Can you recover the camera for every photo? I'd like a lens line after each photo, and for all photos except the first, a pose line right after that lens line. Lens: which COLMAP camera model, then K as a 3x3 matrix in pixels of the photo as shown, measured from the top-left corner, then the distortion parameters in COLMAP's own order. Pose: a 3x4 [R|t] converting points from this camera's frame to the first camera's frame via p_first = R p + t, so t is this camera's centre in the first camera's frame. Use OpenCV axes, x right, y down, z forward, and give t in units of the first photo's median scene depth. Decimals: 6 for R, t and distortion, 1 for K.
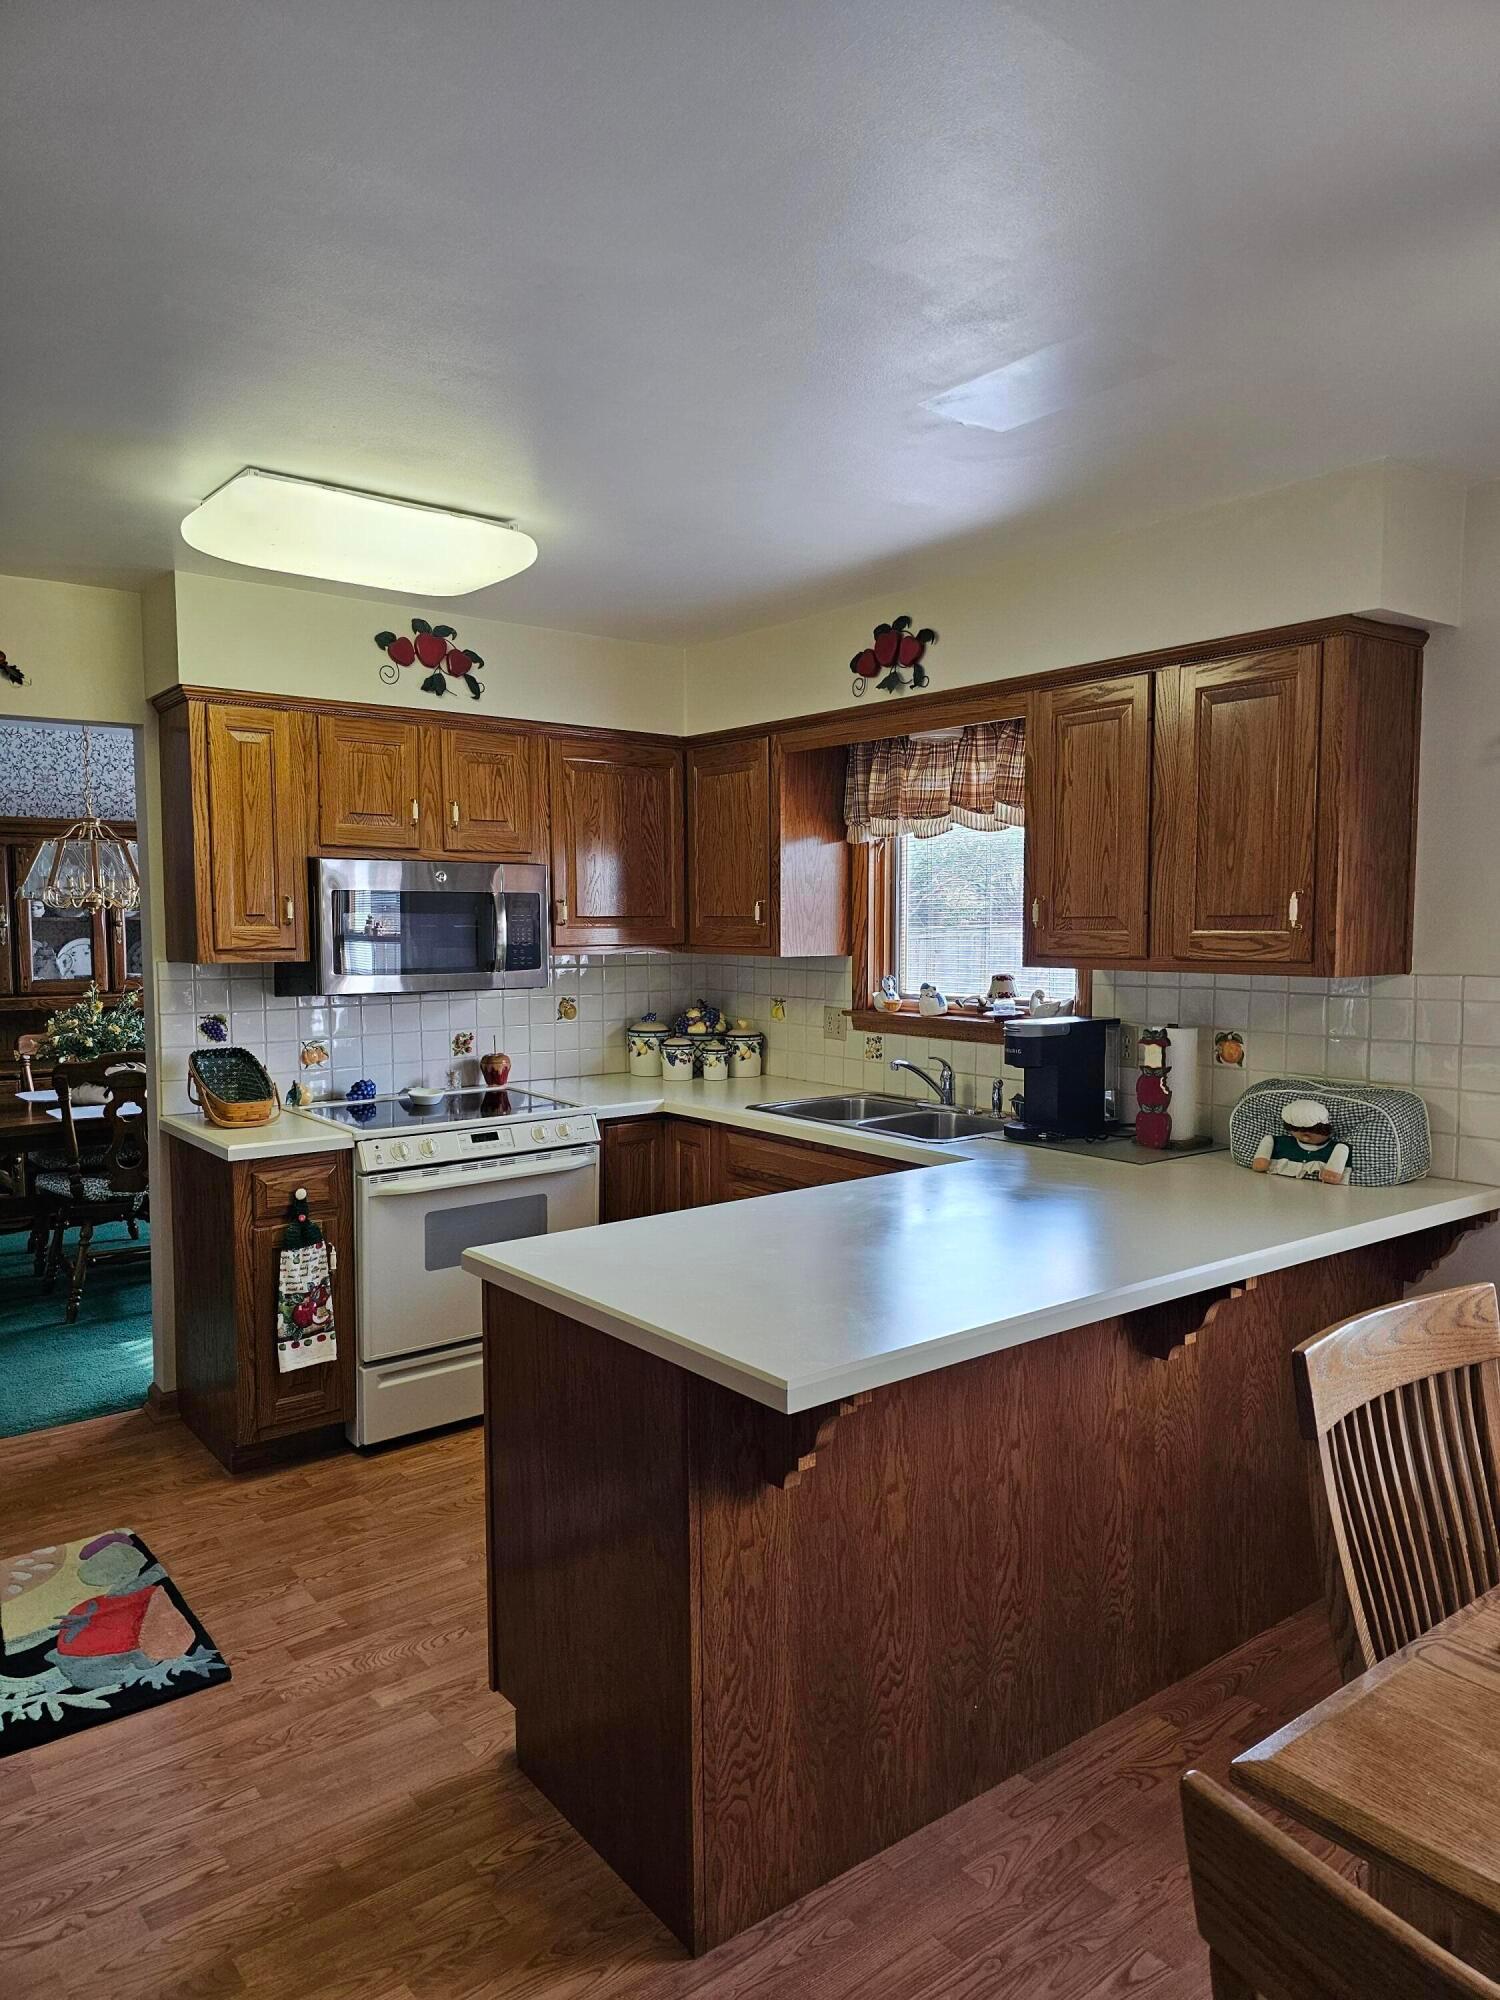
lens RADIAL K [[1312.4, 0, 760.5], [0, 1312.4, 1015.9], [0, 0, 1]] dist [0.004856, -0.037872]
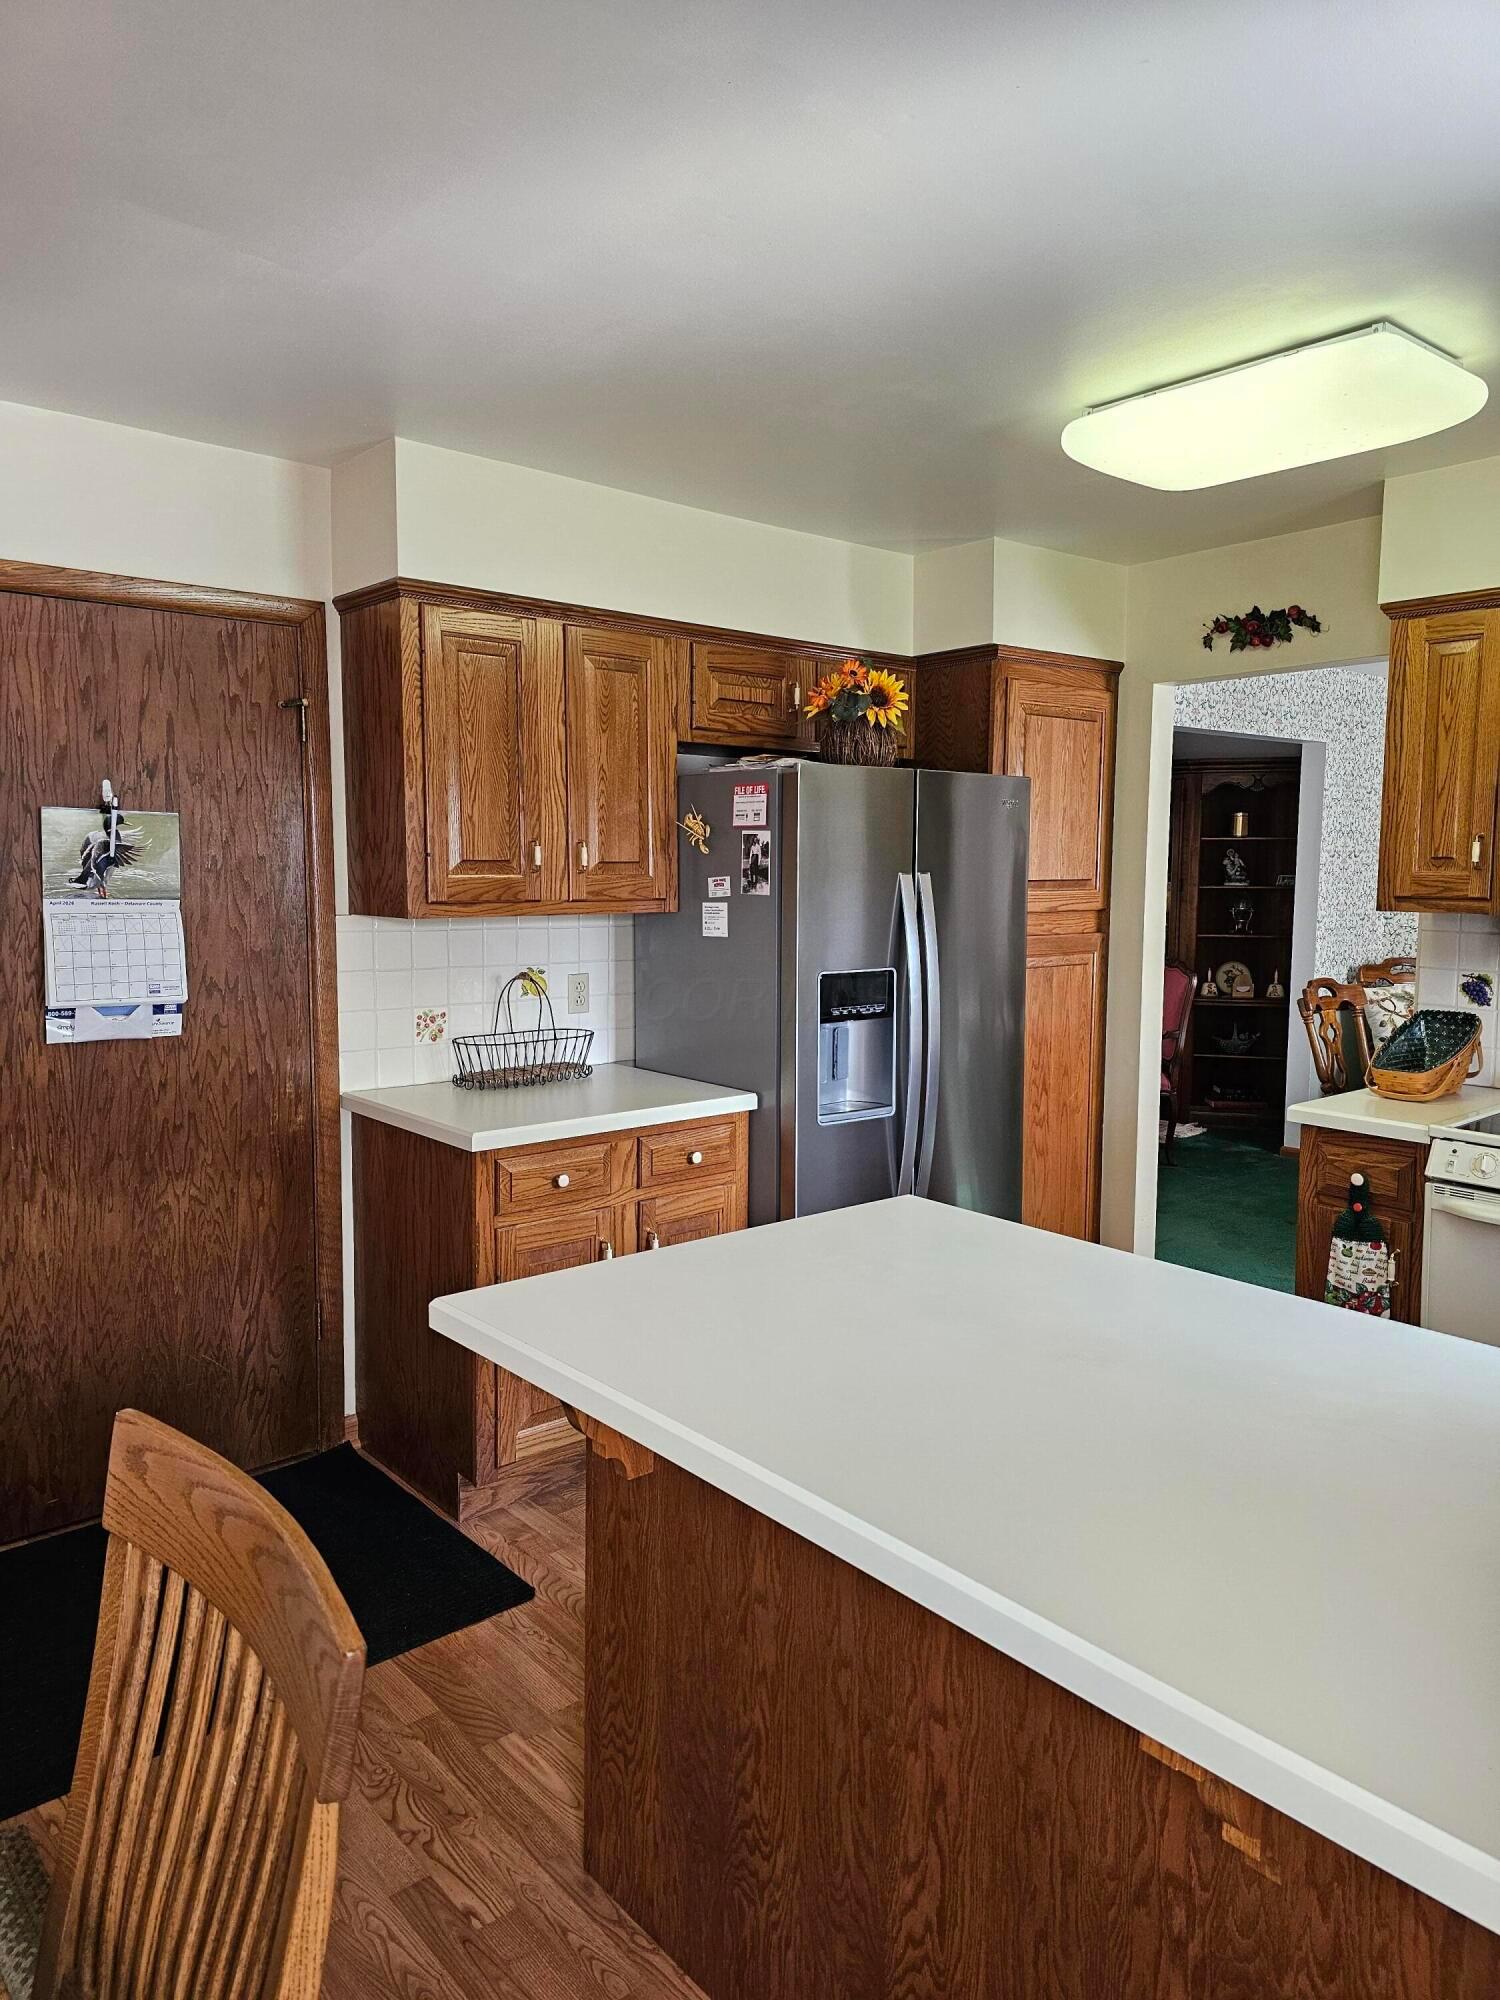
lens RADIAL K [[1325.2, 0, 750.0], [0, 1325.2, 1000.0], [0, 0, 1]] dist [0.003468, -0.025757]
pose [[0.039710, 0.100518, -0.994142, 0.495823], [-0.075876, 0.992358, 0.097307, -0.037057], [0.996326, 0.071568, 0.047034, 0.553956]]
